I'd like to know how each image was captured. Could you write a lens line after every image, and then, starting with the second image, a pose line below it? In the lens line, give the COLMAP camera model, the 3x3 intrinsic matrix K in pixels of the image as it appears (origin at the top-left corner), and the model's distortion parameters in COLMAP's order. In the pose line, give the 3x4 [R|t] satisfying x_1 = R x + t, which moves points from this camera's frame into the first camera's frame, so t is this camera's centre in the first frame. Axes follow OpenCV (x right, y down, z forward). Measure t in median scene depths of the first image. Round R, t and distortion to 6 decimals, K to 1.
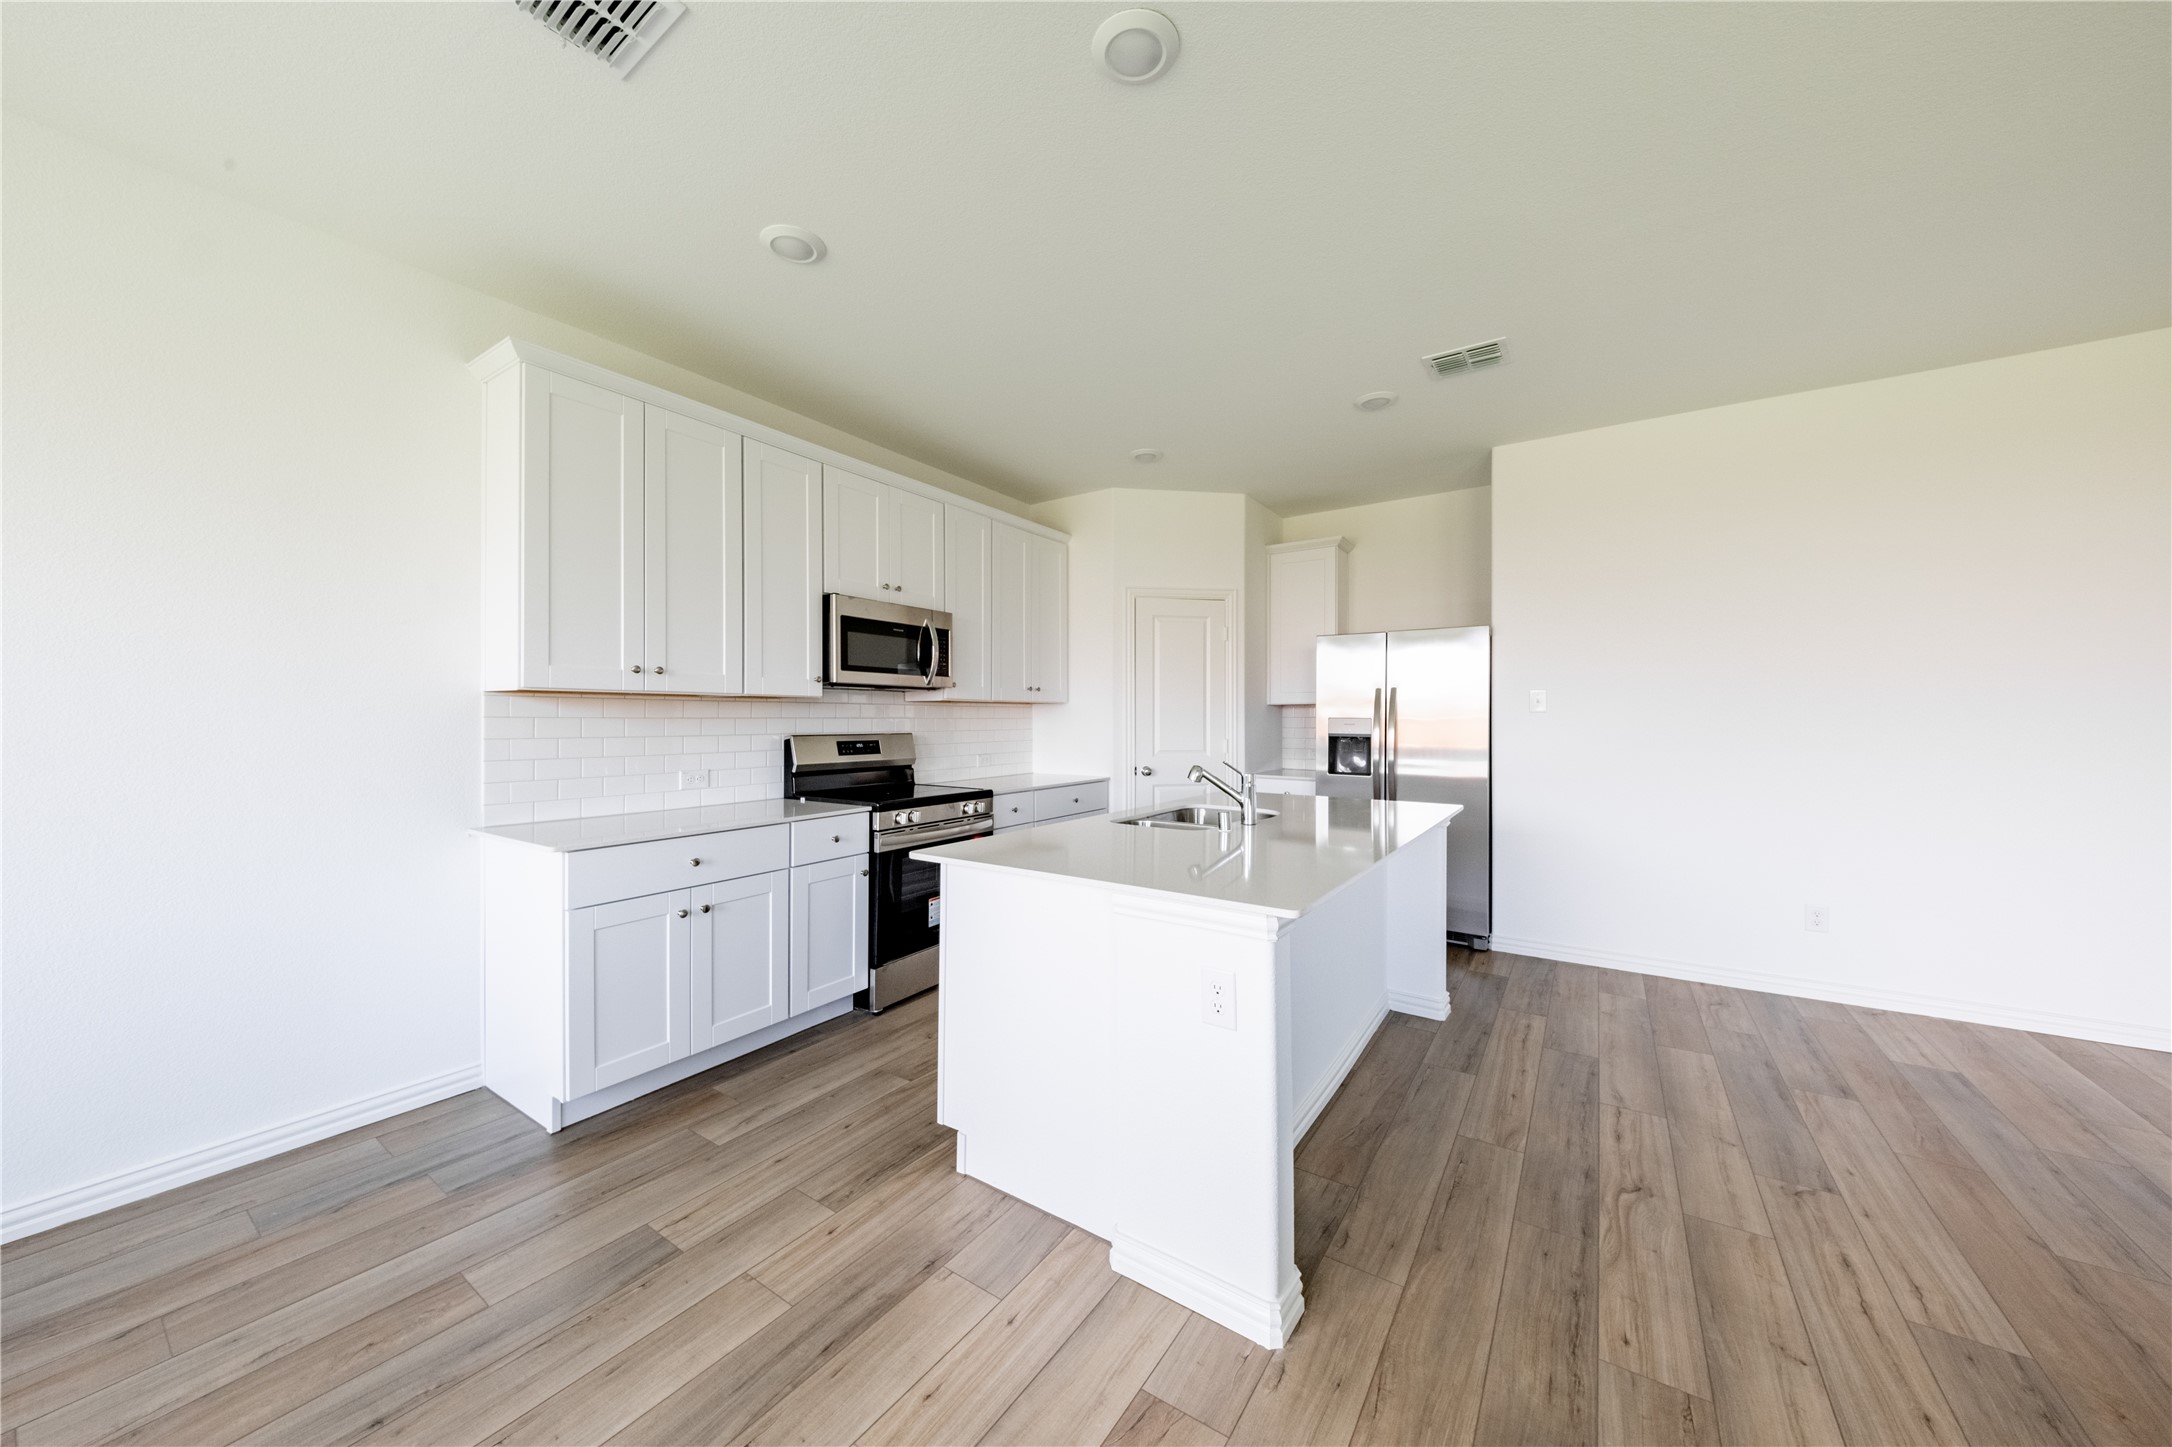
lens RADIAL K [[750.3, 0, 1080.0], [0, 750.3, 716.6], [0, 0, 1]] dist [-0.005879, -0.000662]
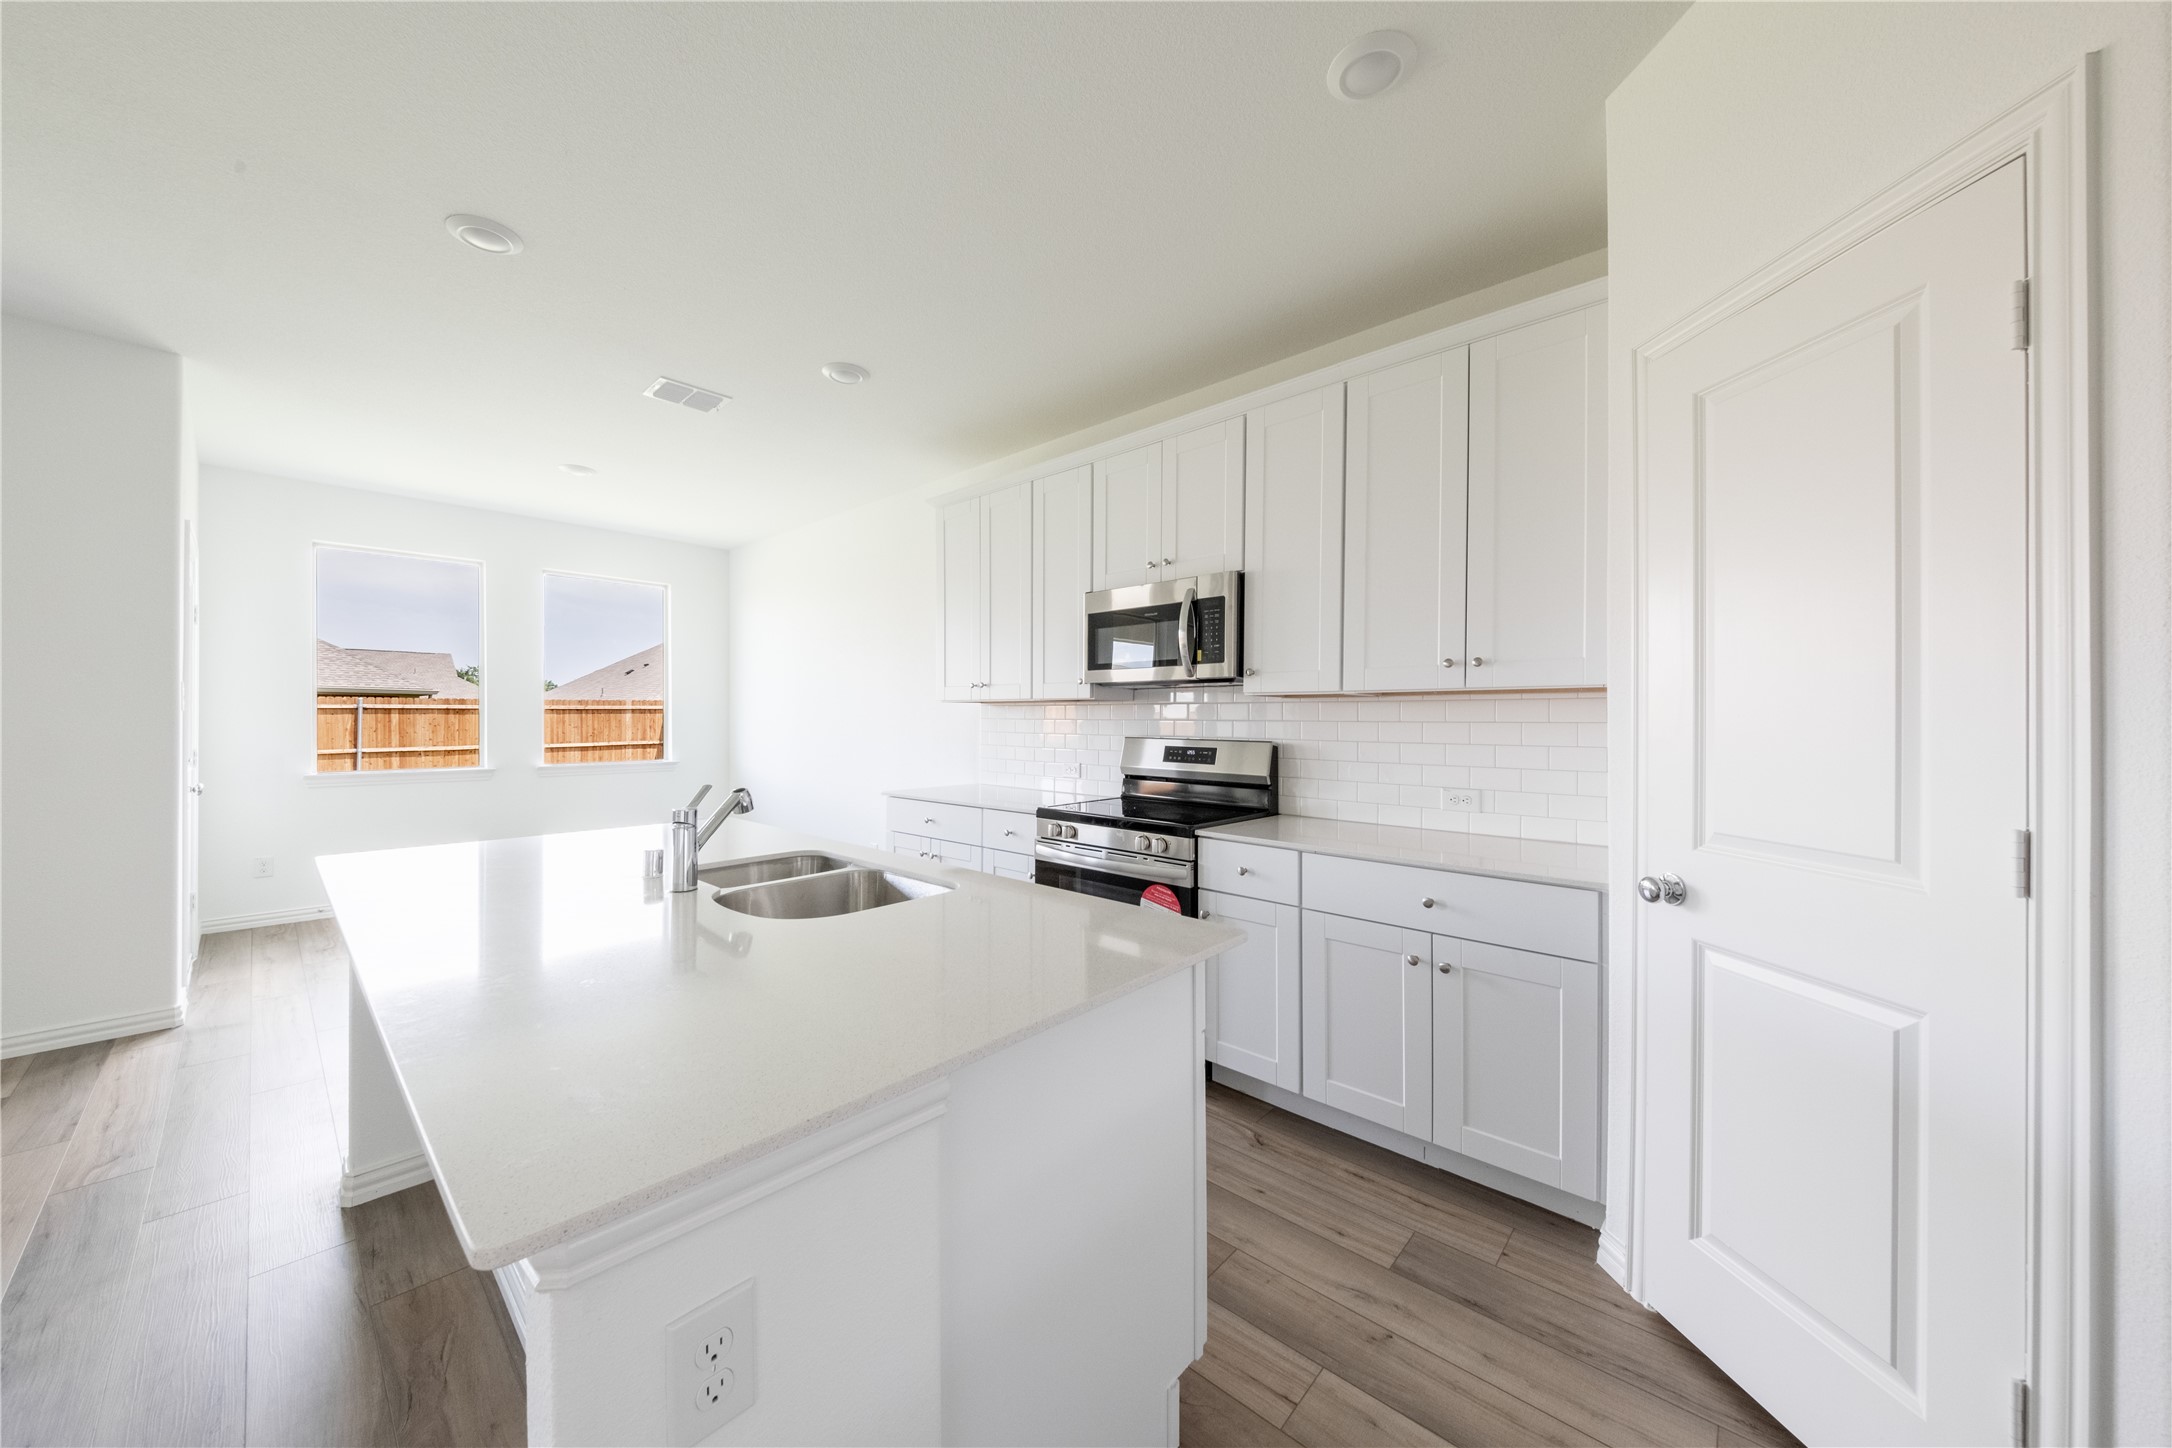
lens RADIAL K [[750.3, 0, 1064.4], [0, 750.3, 712.4], [0, 0, 1]] dist [-0.005879, -0.000662]
pose [[-0.137752, -0.008628, -0.990429, 0.641224], [-0.002741, 0.999962, -0.008330, 0.001046], [0.990463, 0.001567, -0.137771, 1.114294]]
